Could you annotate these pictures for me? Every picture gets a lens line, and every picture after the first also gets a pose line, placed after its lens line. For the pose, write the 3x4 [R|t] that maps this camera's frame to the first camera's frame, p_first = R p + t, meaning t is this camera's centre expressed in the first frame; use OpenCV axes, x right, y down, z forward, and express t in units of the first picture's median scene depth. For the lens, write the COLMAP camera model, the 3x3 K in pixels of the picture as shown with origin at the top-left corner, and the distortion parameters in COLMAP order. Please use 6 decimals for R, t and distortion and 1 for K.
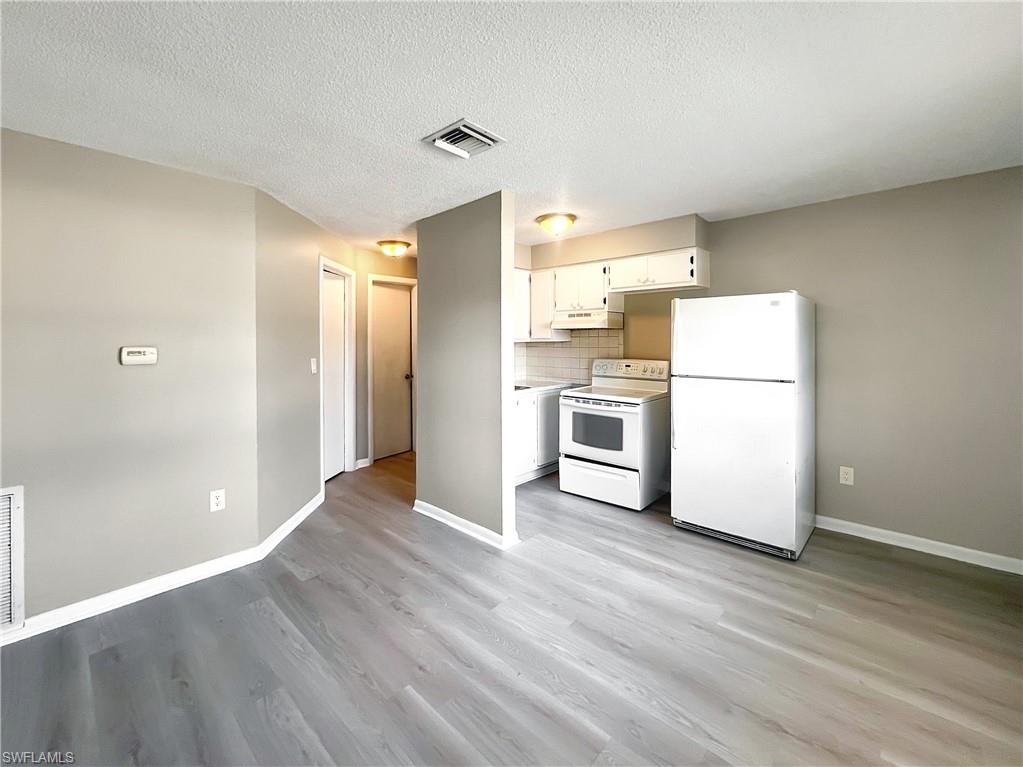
lens RADIAL K [[428.6, 0, 496.7], [0, 428.6, 345.5], [0, 0, 1]] dist [-0.002829, -0.000154]
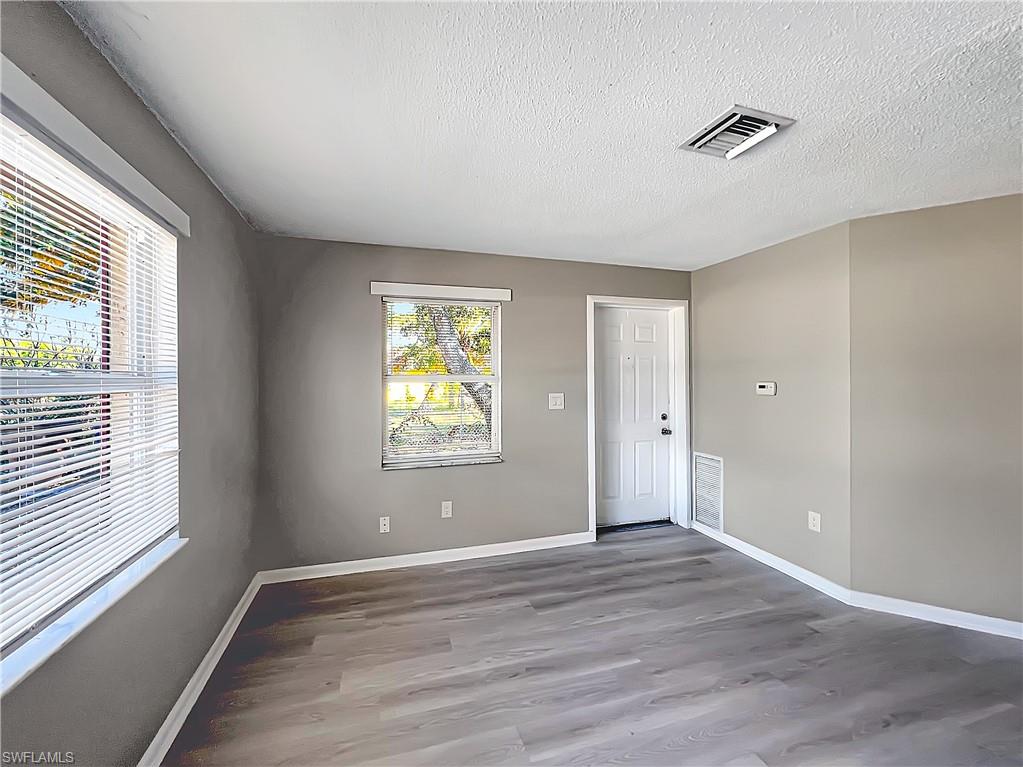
lens RADIAL K [[417.8, 0, 510.3], [0, 417.8, 379.6], [0, 0, 1]] dist [-0.001229, -0.000334]
pose [[-0.487357, 0.011114, -0.873132, 0.440357], [0.002010, 0.999931, 0.011607, -0.013805], [0.873201, 0.003902, -0.487345, 0.541953]]
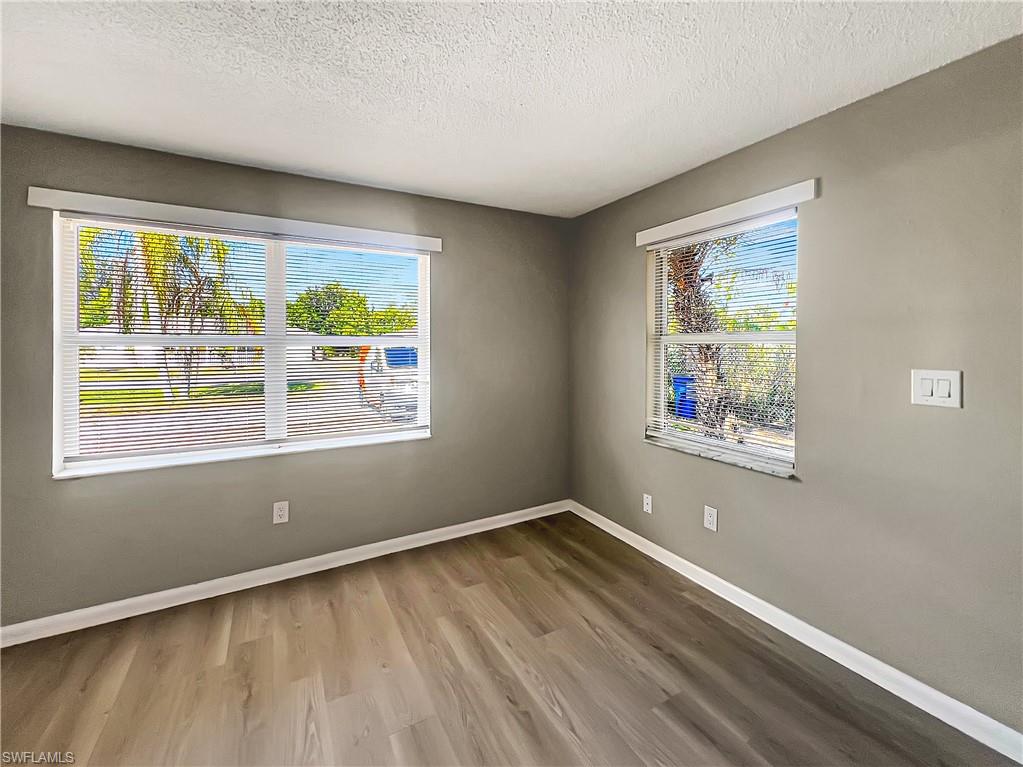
lens RADIAL K [[431.3, 0, 507.8], [0, 431.3, 346.3], [0, 0, 1]] dist [-0.000894, 0.000381]
pose [[-0.955225, 0.006591, 0.295806, -0.114926], [0.011488, 0.999824, 0.014819, -0.006739], [-0.295656, 0.017554, -0.955133, 0.700971]]
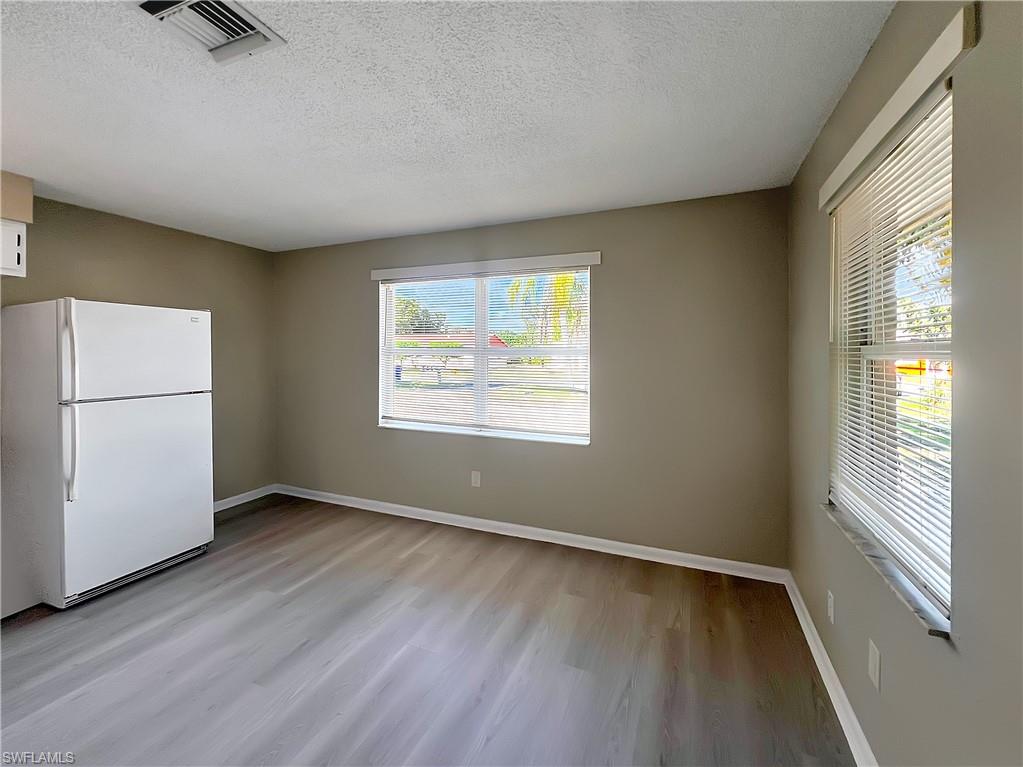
lens RADIAL K [[426.3, 0, 508.5], [0, 426.3, 356.2], [0, 0, 1]] dist [-0.002883, -0.000416]
pose [[-0.353929, -0.001932, 0.935270, -0.420599], [0.008176, 0.999953, 0.005159, -0.005055], [-0.935237, 0.009472, -0.353897, 0.435905]]
